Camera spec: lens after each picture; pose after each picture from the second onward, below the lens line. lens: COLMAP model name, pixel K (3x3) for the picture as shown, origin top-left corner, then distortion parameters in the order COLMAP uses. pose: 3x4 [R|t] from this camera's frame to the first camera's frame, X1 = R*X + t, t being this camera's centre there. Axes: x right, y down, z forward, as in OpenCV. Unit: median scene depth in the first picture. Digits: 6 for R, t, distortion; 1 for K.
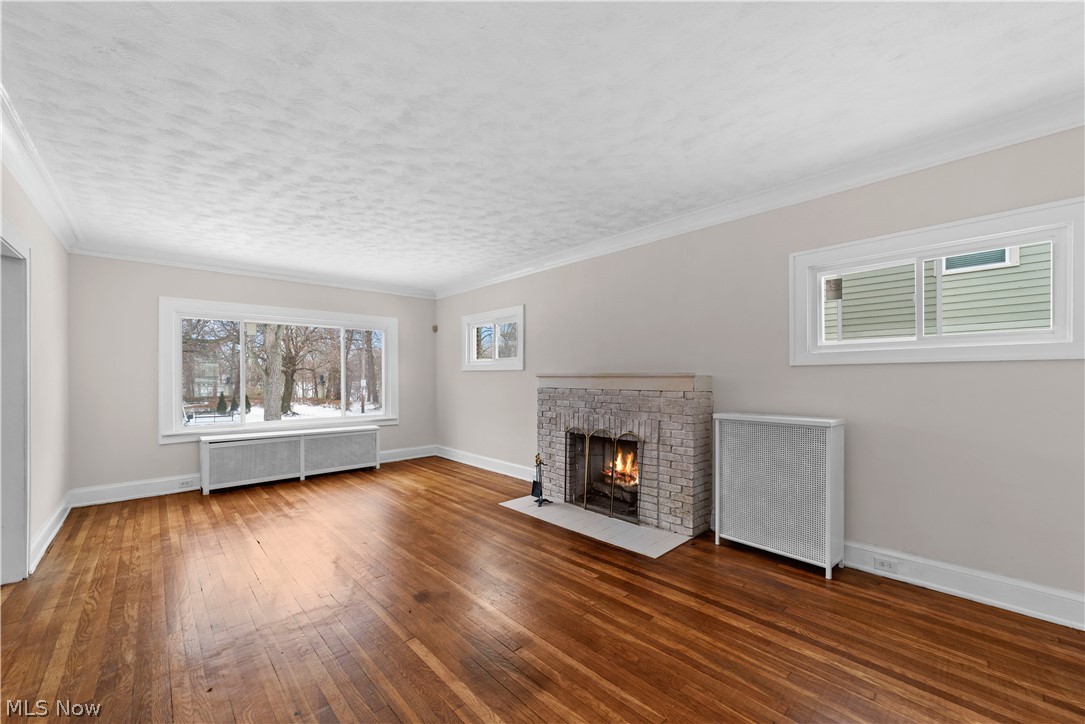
lens RADIAL K [[433.7, 0, 546.2], [0, 433.7, 374.7], [0, 0, 1]] dist [0.001710, 0.000695]
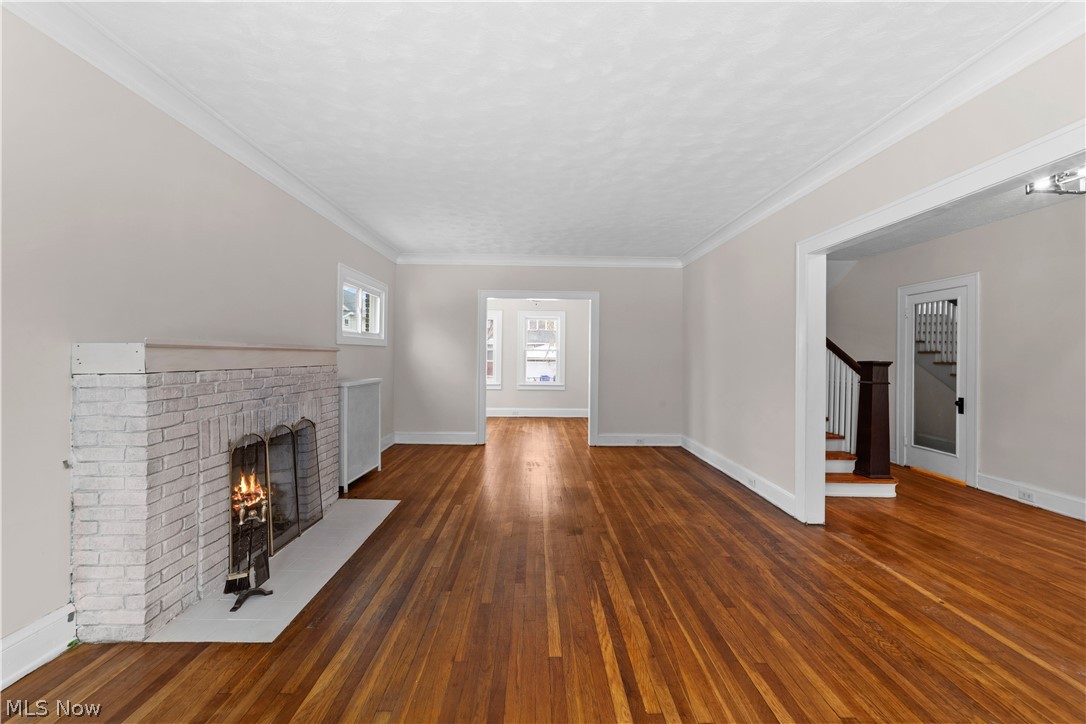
lens RADIAL K [[423.8, 0, 547.5], [0, 423.8, 363.1], [0, 0, 1]] dist [-0.018661, 0.009021]
pose [[-0.748649, -0.012259, 0.662854, -0.671768], [-0.007037, 0.999920, 0.010544, 0.018254], [-0.662930, 0.003229, -0.748675, 1.296507]]
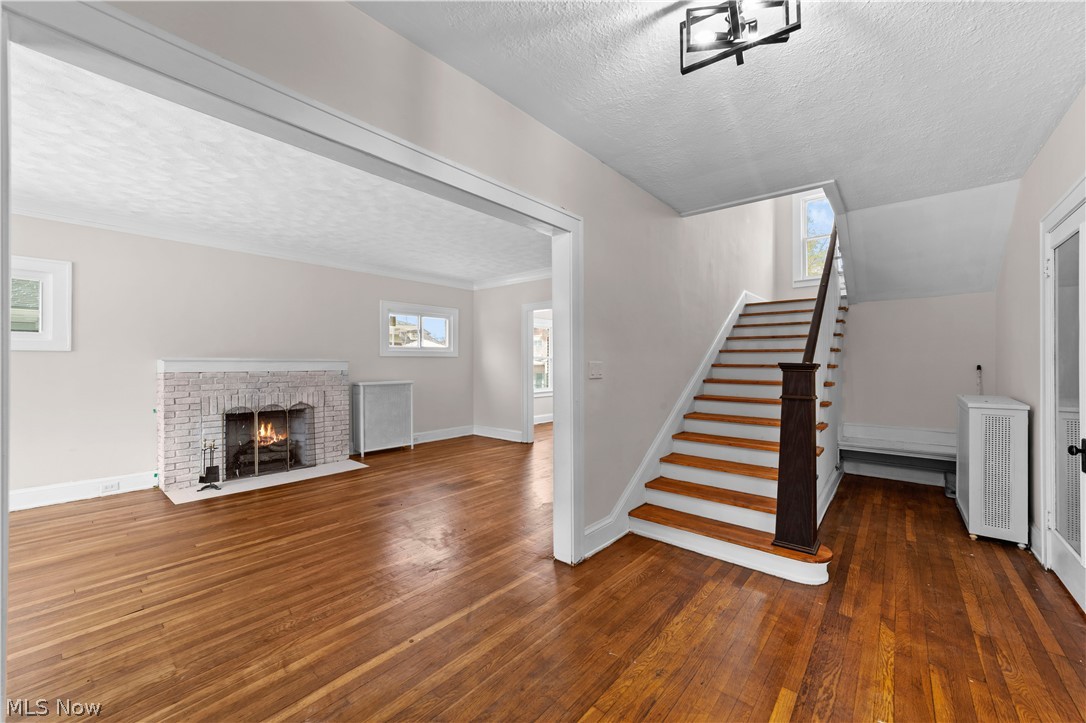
lens RADIAL K [[423.8, 0, 547.5], [0, 423.8, 362.6], [0, 0, 1]] dist [-0.018661, 0.009021]
pose [[-0.137875, 0.009310, 0.990406, -1.212501], [0.002076, 0.999956, -0.009111, 0.023065], [-0.990447, 0.000800, -0.137888, 0.427441]]
